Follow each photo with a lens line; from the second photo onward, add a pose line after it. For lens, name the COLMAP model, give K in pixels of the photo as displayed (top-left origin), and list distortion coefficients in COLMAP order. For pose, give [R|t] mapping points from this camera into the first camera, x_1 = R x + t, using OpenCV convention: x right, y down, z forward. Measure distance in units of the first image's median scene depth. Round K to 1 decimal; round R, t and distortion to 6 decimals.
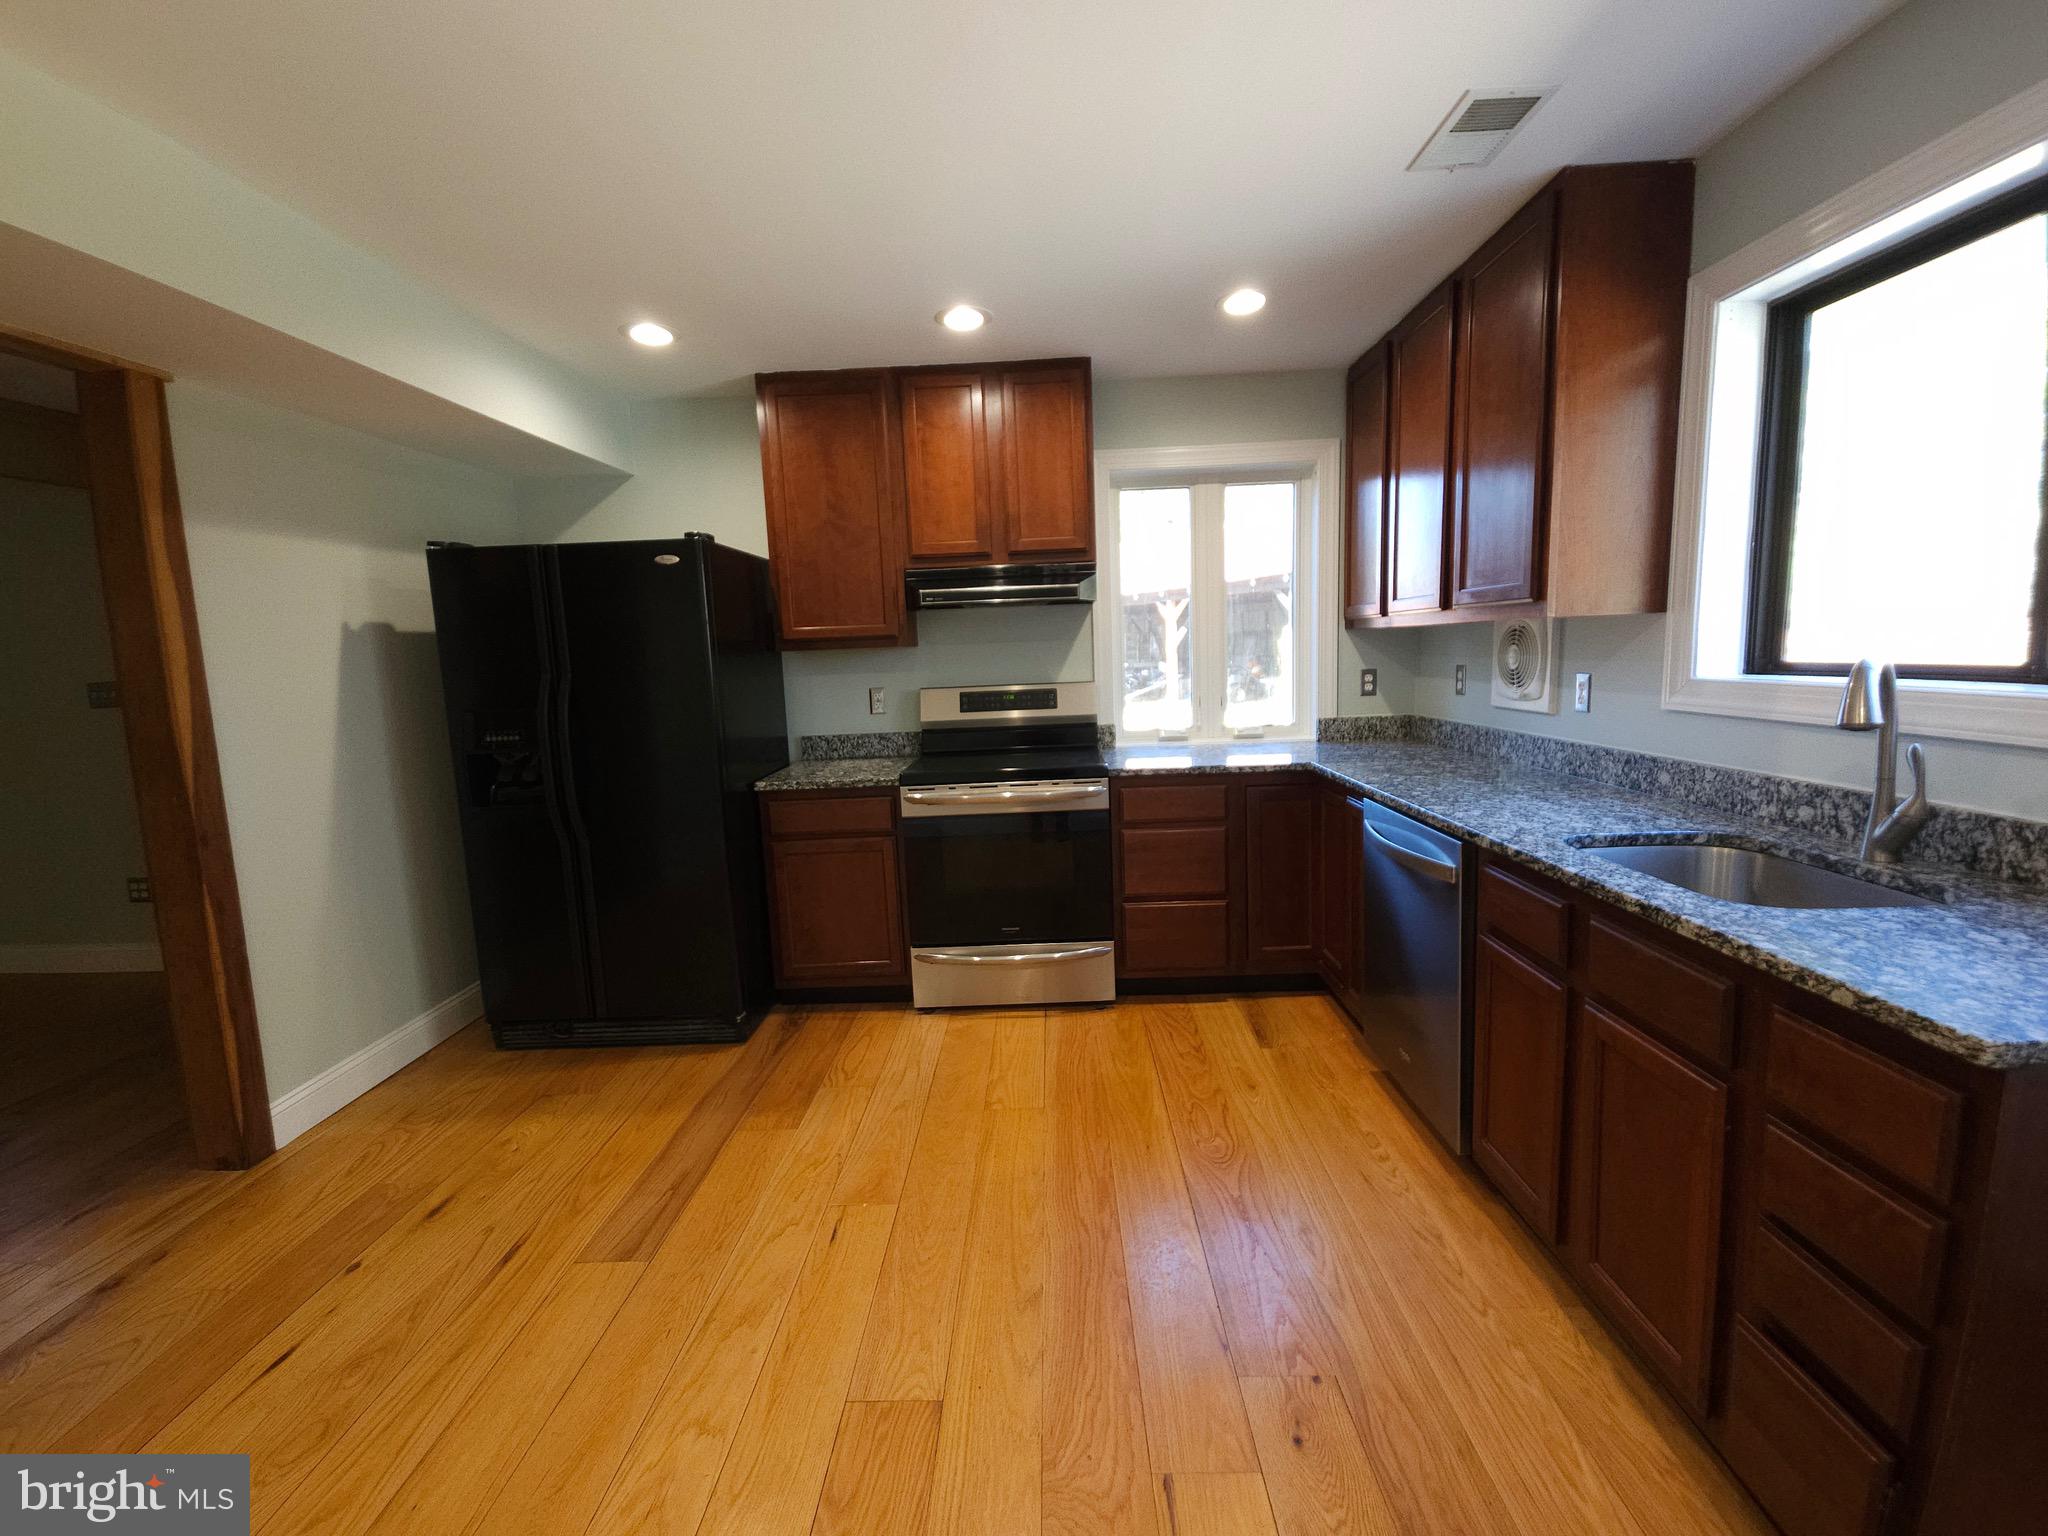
lens RADIAL K [[840.2, 0, 1019.3], [0, 840.2, 751.2], [0, 0, 1]] dist [0.016268, -0.008947]
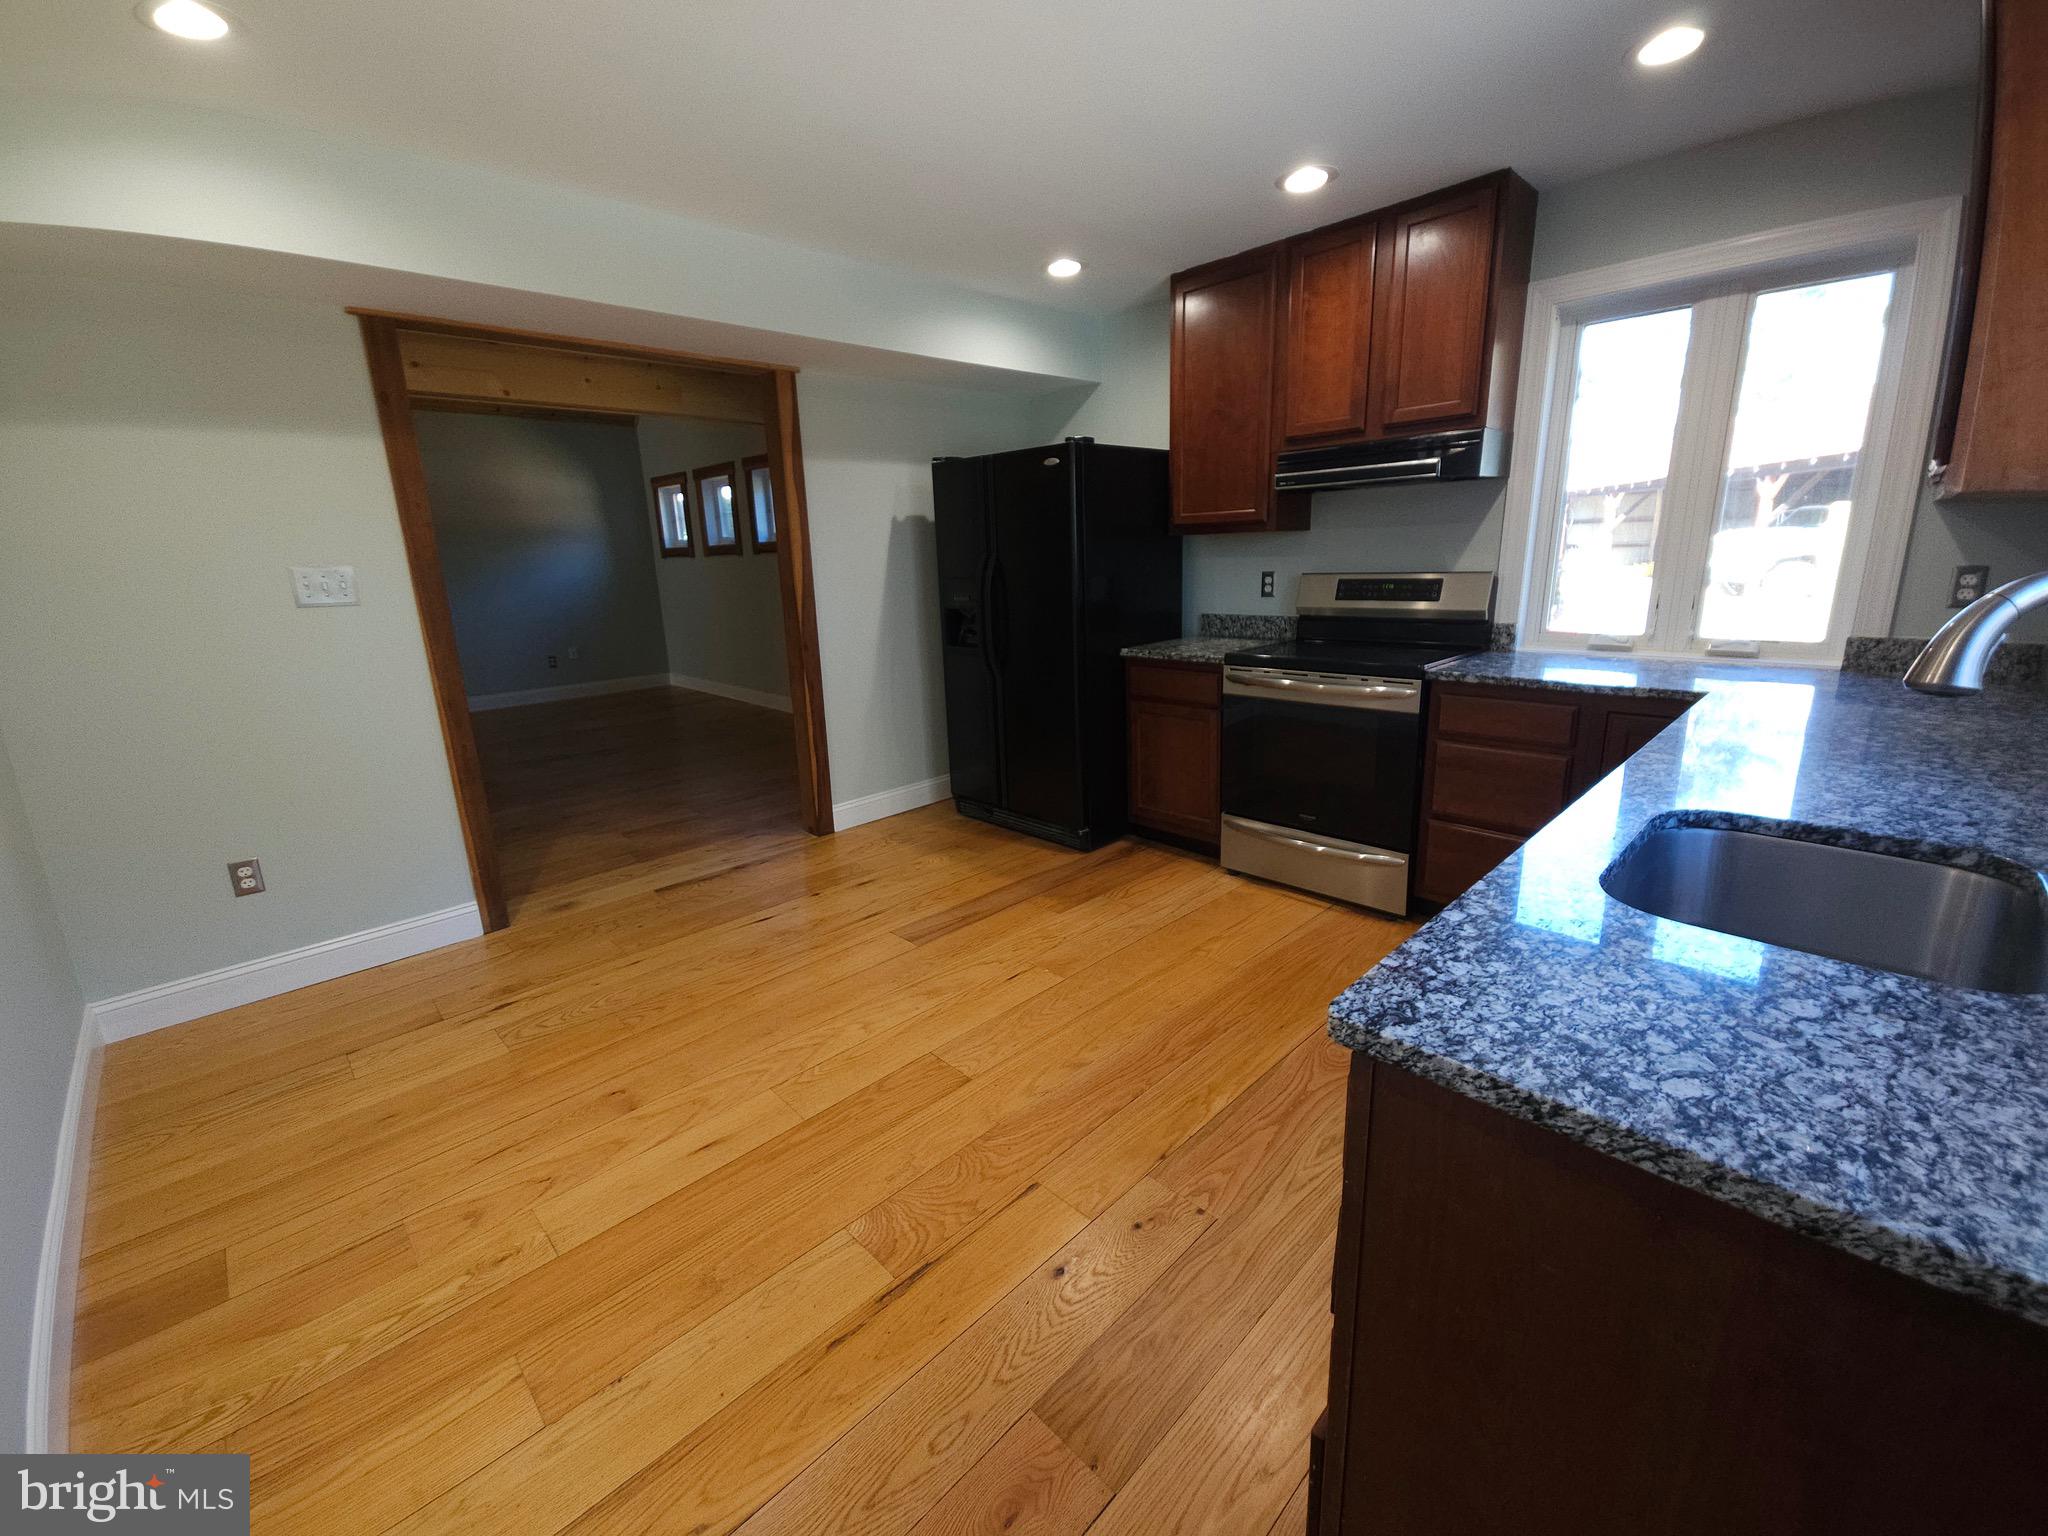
lens RADIAL K [[840.2, 0, 1027.4], [0, 840.2, 753.6], [0, 0, 1]] dist [0.016268, -0.008947]
pose [[0.715608, 0.179201, -0.675124, 0.421199], [-0.078446, 0.981035, 0.177249, -0.018014], [0.694083, -0.073880, 0.716094, 0.040662]]
